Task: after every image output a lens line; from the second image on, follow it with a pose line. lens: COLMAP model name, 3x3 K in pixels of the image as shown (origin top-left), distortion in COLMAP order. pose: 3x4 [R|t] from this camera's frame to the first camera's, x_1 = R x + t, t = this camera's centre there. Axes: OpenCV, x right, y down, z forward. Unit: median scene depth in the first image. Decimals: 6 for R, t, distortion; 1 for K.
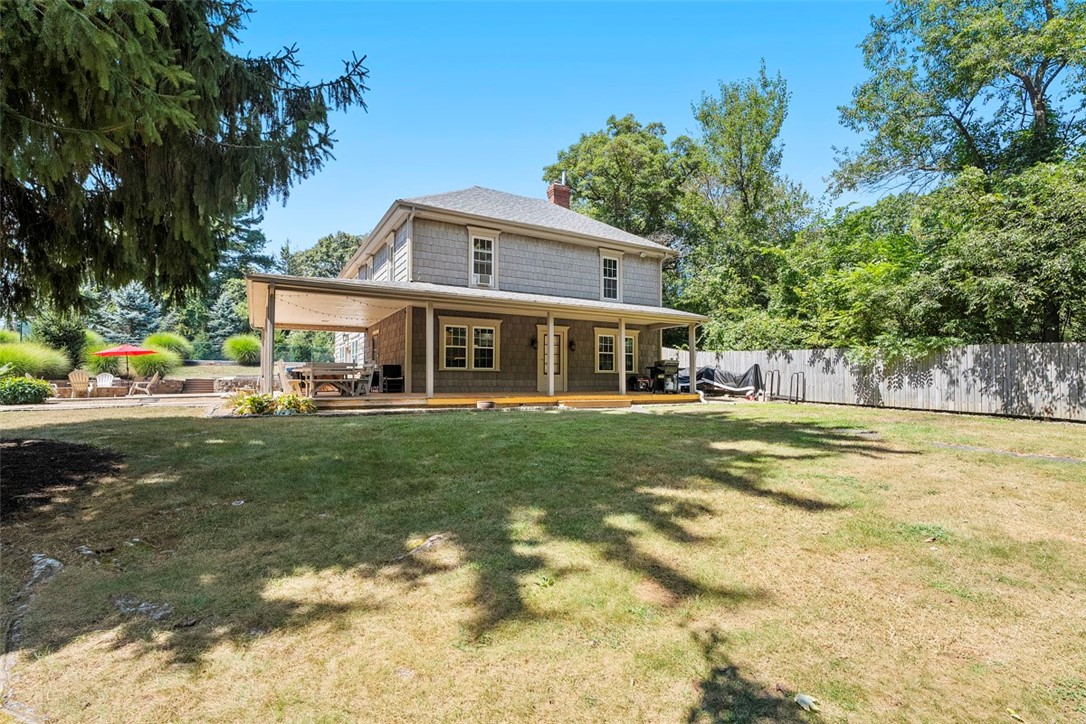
lens RADIAL K [[502.4, 0, 543.9], [0, 502.4, 372.6], [0, 0, 1]] dist [-0.002745, 0.000245]
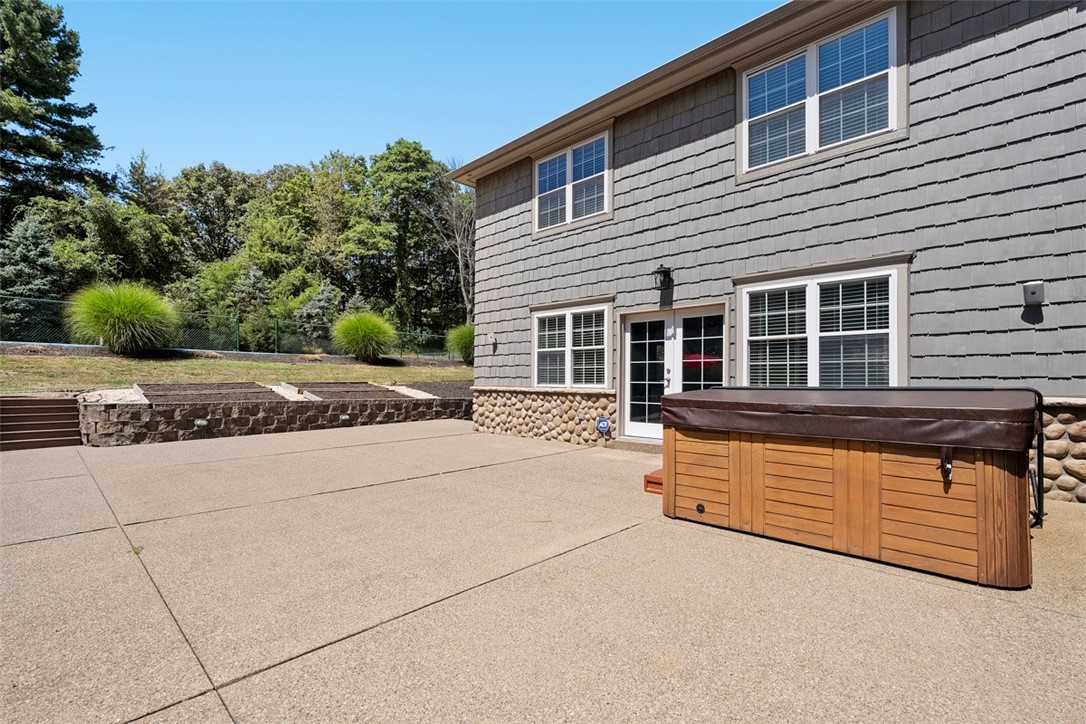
lens RADIAL K [[502.4, 0, 543.9], [0, 502.4, 372.6], [0, 0, 1]] dist [-0.002745, 0.000245]
pose [[0.961455, 0.015476, 0.274527, -0.772426], [-0.017929, 0.999819, 0.006428, -0.019809], [-0.274378, -0.011102, 0.961558, 1.025213]]
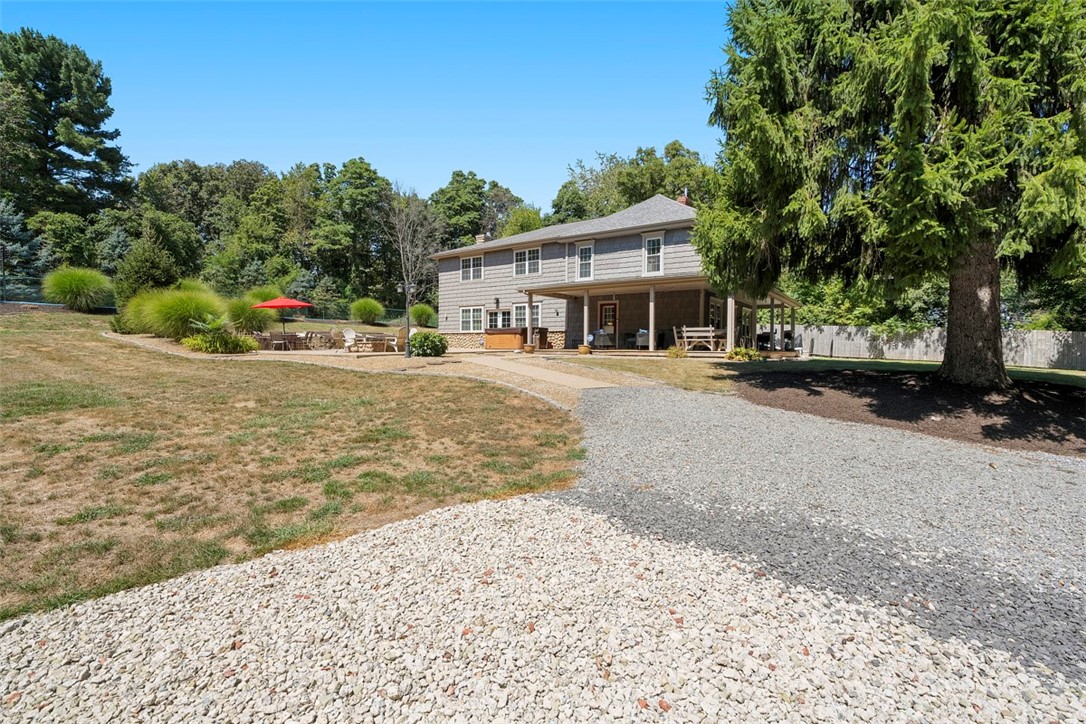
lens RADIAL K [[492.6, 0, 546.2], [0, 492.6, 357.9], [0, 0, 1]] dist [-0.002282, -0.000048]
pose [[0.901406, 0.000929, 0.432973, -1.089753], [-0.020629, 0.998954, 0.040805, 0.014496], [-0.432483, -0.045714, 0.900483, -0.066932]]
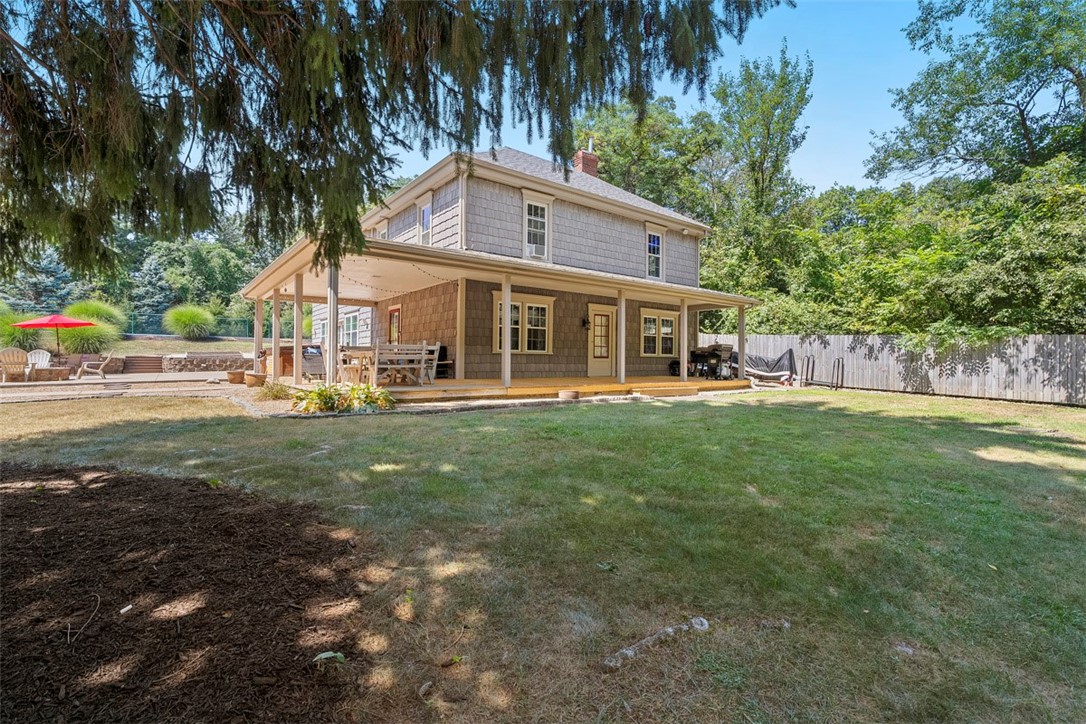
lens RADIAL K [[495.4, 0, 546.5], [0, 495.4, 361.7], [0, 0, 1]] dist [-0.003581, -0.000338]
pose [[0.990281, 0.008792, 0.138805, -0.205791], [-0.012120, 0.999659, 0.023145, -0.009375], [-0.138554, -0.024602, 0.990049, 0.117524]]
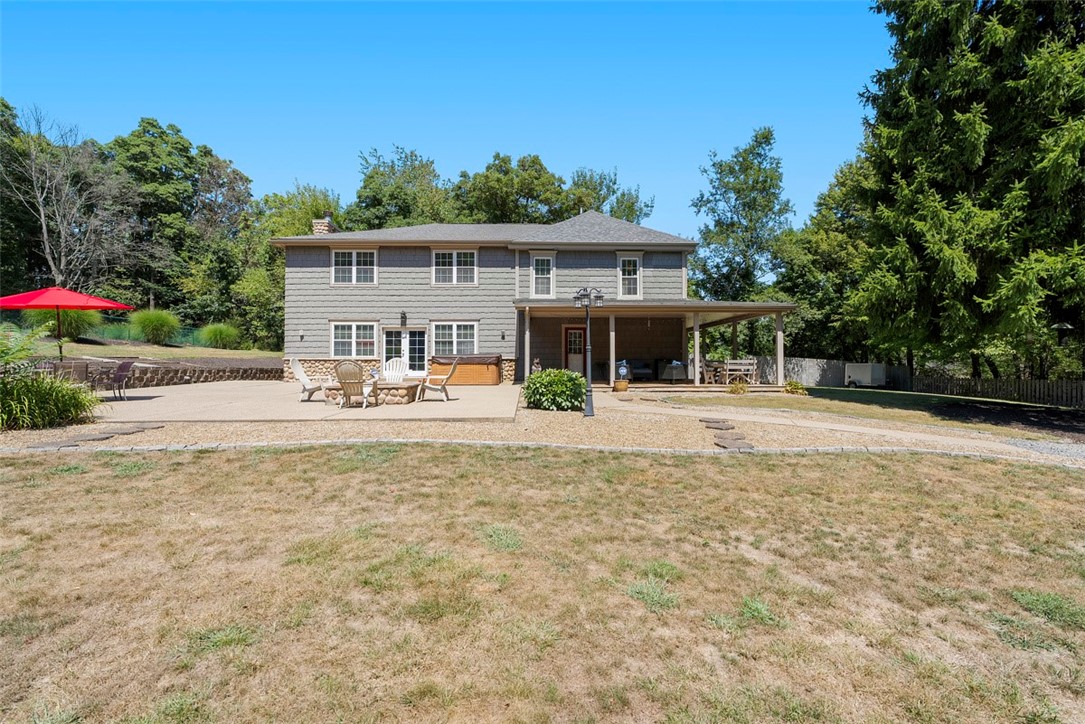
lens RADIAL K [[494.9, 0, 546.0], [0, 494.9, 361.7], [0, 0, 1]] dist [-0.003581, -0.000338]
pose [[0.463045, 0.011068, 0.886266, -1.404092], [-0.021364, 0.999771, -0.001323, 0.000149], [-0.886077, -0.018322, 0.463175, 0.599370]]
